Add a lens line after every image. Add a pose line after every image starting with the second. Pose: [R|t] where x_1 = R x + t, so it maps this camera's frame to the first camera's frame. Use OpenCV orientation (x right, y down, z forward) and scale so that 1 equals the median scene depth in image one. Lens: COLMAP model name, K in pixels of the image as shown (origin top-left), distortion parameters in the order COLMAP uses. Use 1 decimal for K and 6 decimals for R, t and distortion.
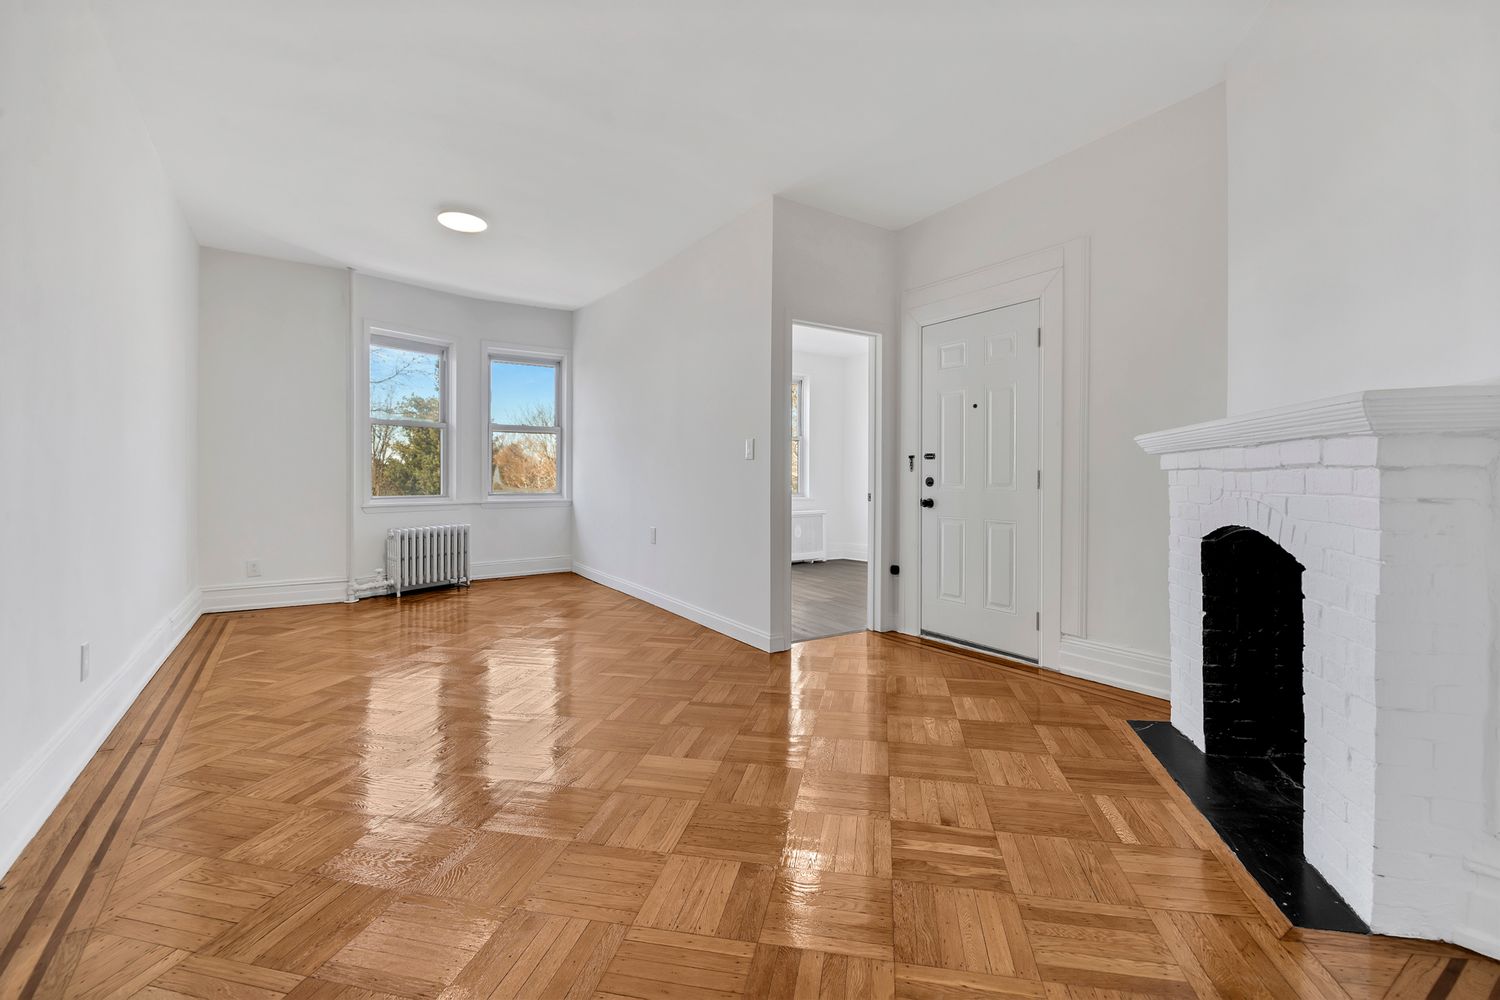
lens RADIAL K [[680.3, 0, 764.7], [0, 680.3, 497.0], [0, 0, 1]] dist [0.020199, -0.007363]
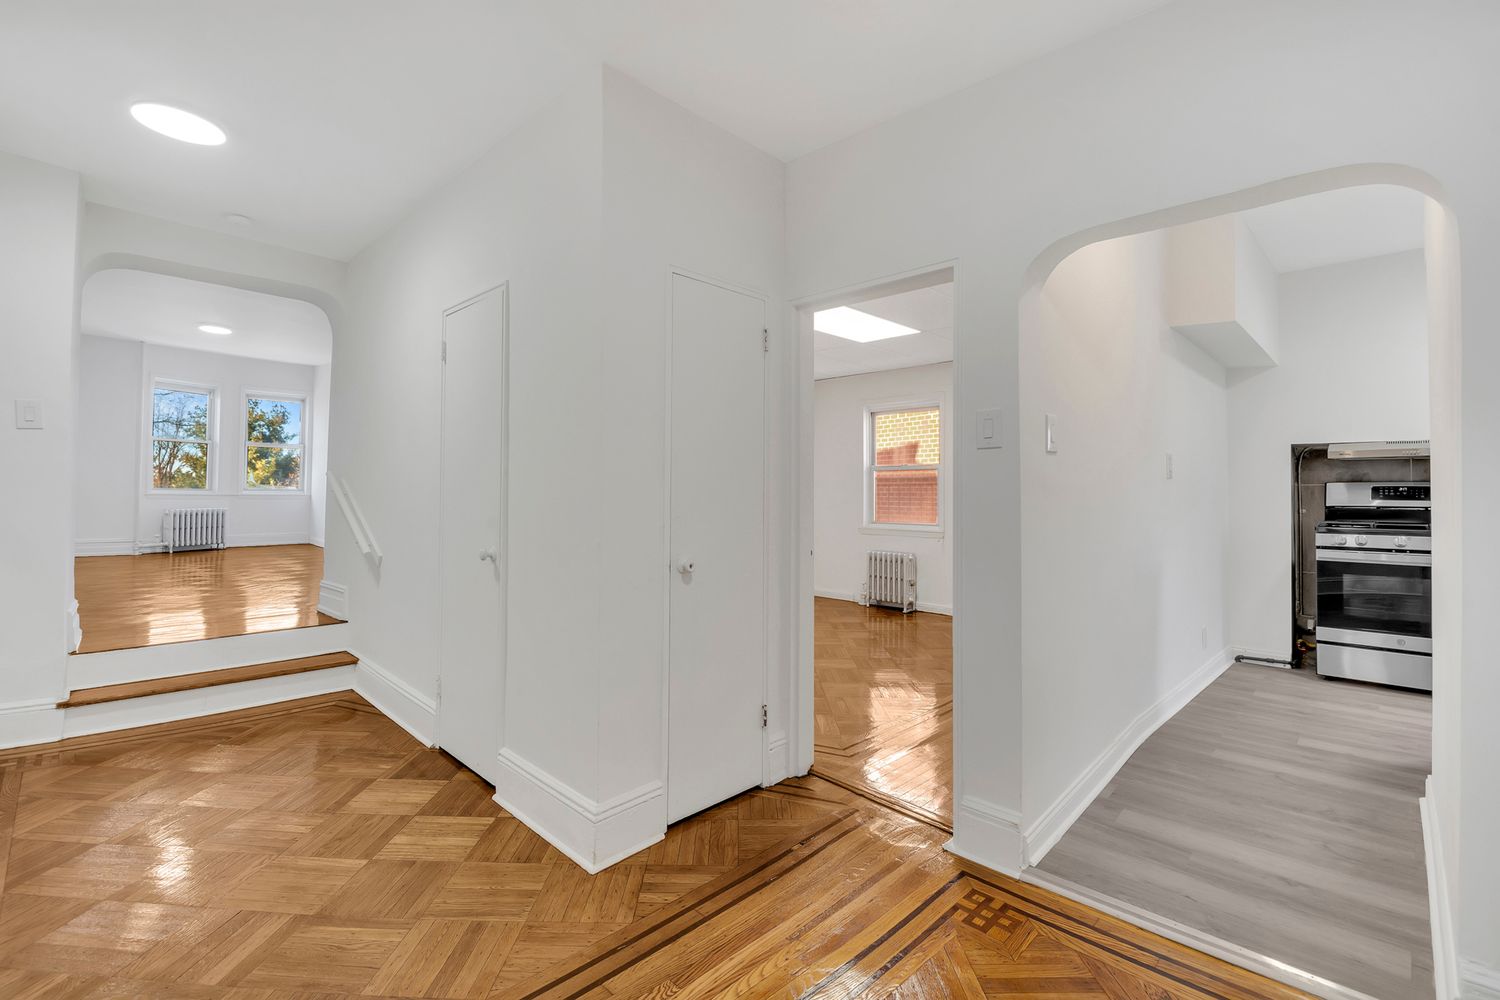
lens RADIAL K [[680.3, 0, 744.9], [0, 680.3, 488.4], [0, 0, 1]] dist [0.020199, -0.007363]
pose [[0.982650, 0.002536, 0.185453, 0.422797], [0.004405, 0.999305, -0.037010, 0.058369], [-0.185418, 0.037185, 0.981956, -0.723749]]
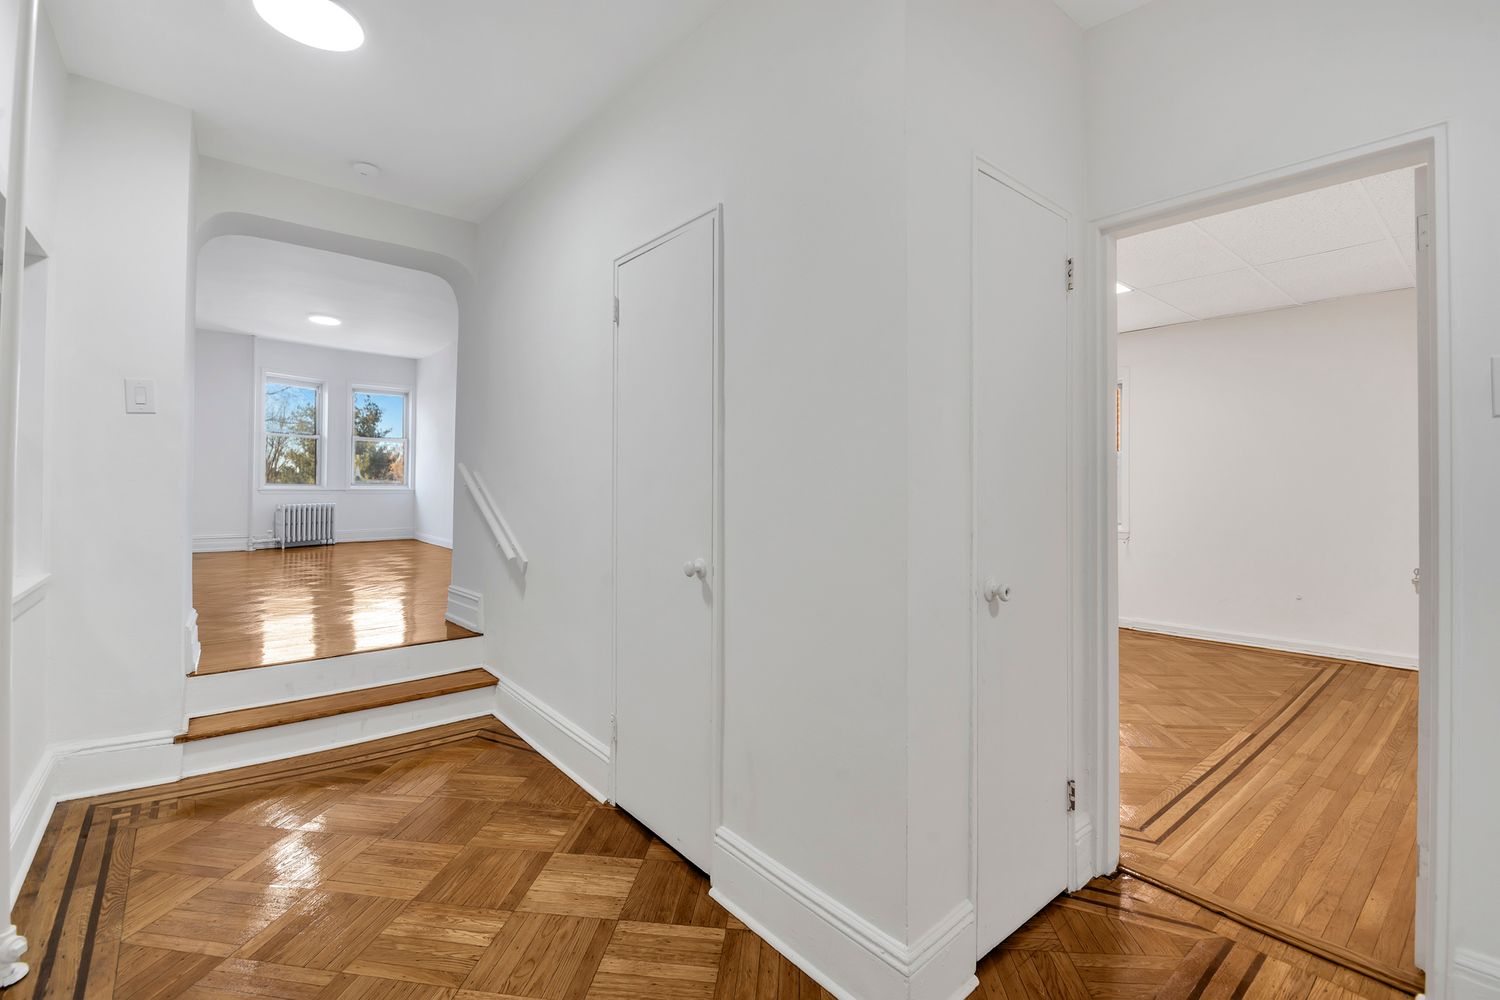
lens RADIAL K [[680.3, 0, 757.3], [0, 680.3, 491.7], [0, 0, 1]] dist [0.020199, -0.007363]
pose [[0.994697, -0.000309, 0.102847, 0.338191], [0.002845, 0.999696, -0.024510, 0.054540], [-0.102808, 0.024672, 0.994395, -0.595886]]
